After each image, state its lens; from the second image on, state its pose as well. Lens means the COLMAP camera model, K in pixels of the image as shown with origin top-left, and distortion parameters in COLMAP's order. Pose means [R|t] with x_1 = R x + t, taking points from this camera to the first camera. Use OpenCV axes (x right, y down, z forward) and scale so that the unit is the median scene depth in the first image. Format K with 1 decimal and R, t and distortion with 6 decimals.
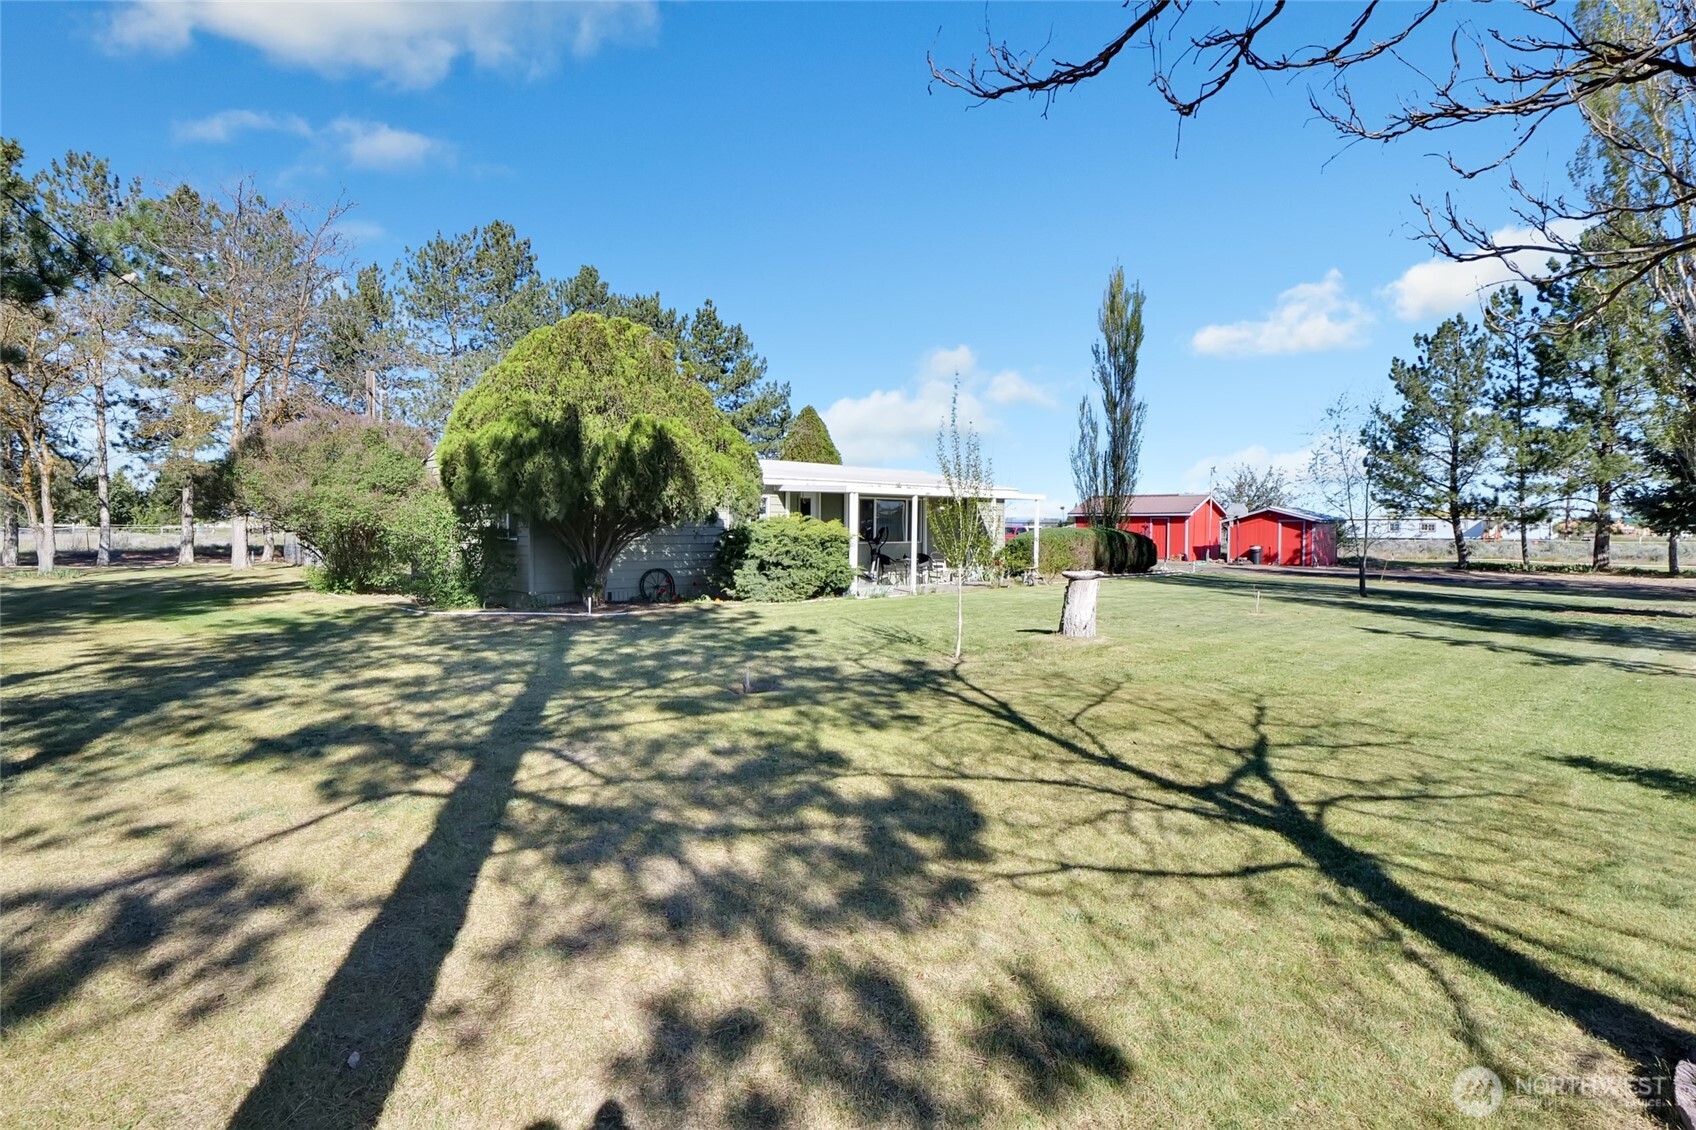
lens RADIAL K [[789.4, 0, 841.8], [0, 789.4, 557.6], [0, 0, 1]] dist [-0.017880, 0.003143]
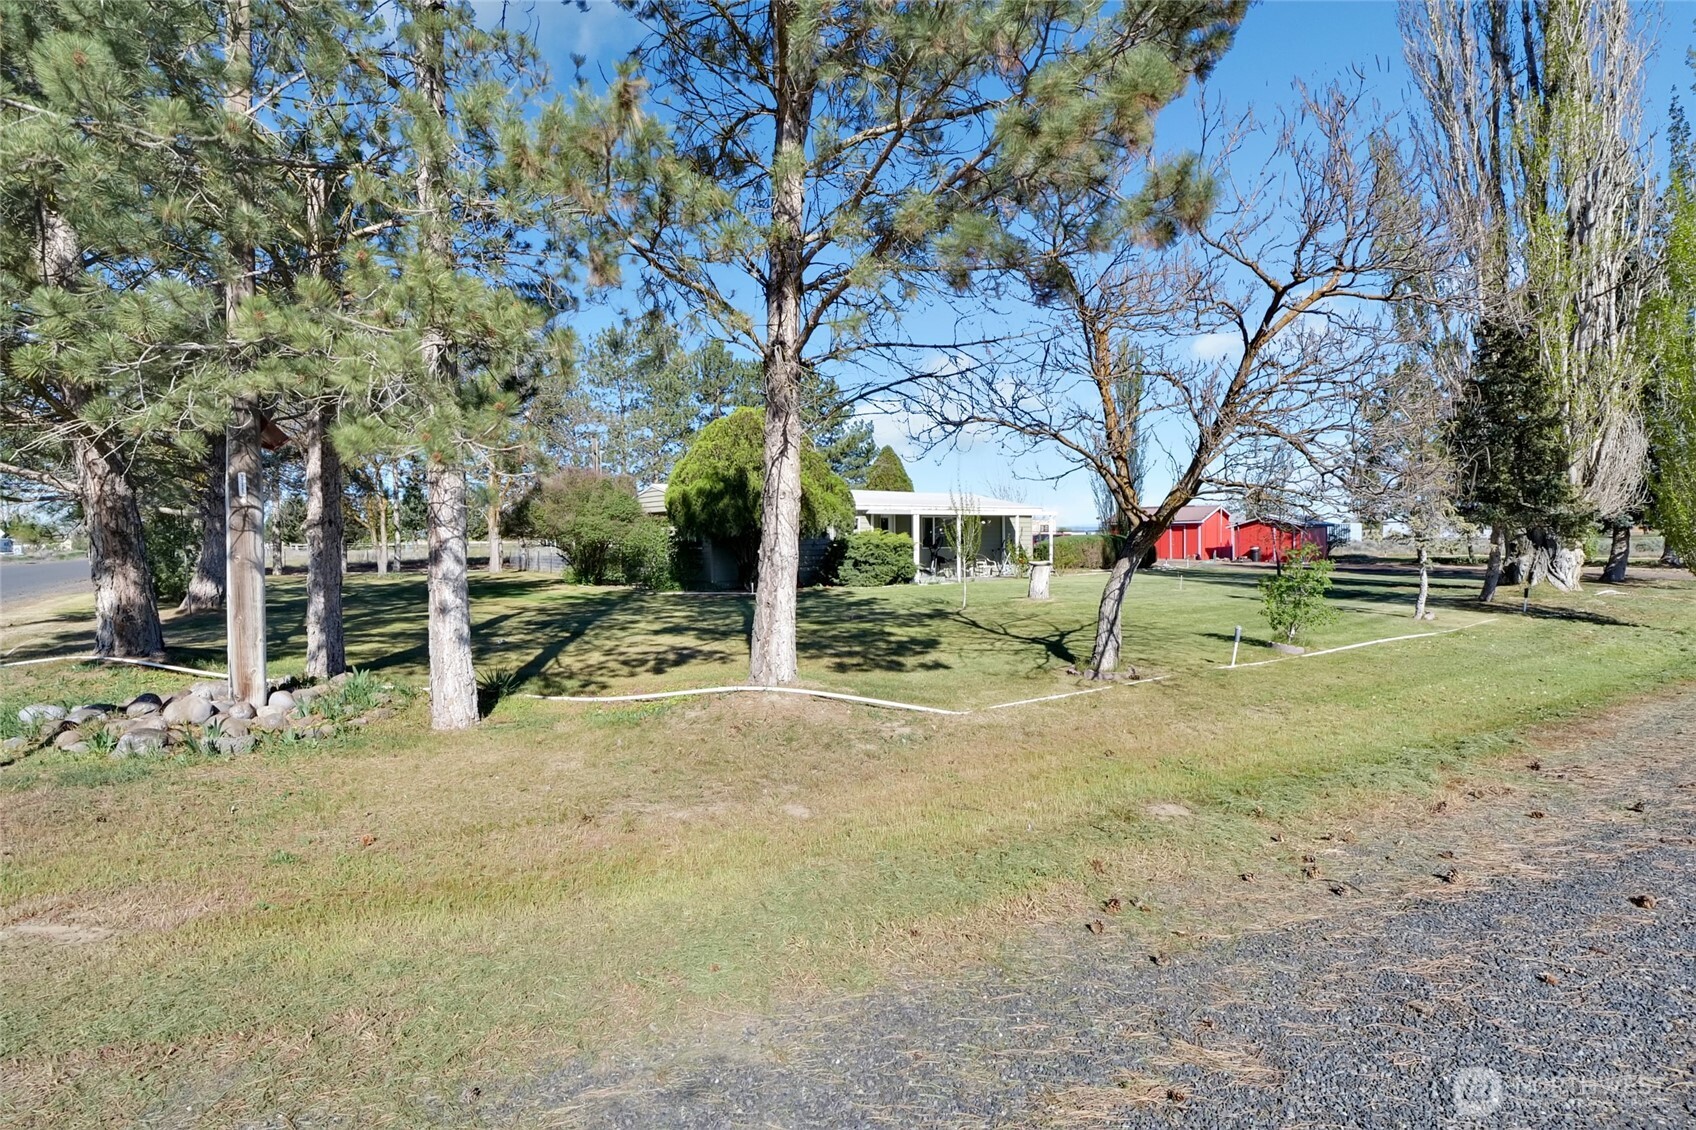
lens RADIAL K [[789.4, 0, 846.8], [0, 789.4, 561.8], [0, 0, 1]] dist [-0.017880, 0.003143]
pose [[0.994311, -0.012992, -0.105721, 0.040548], [0.012318, 0.999899, -0.007020, 0.015806], [0.105801, 0.005677, 0.994371, -0.485375]]
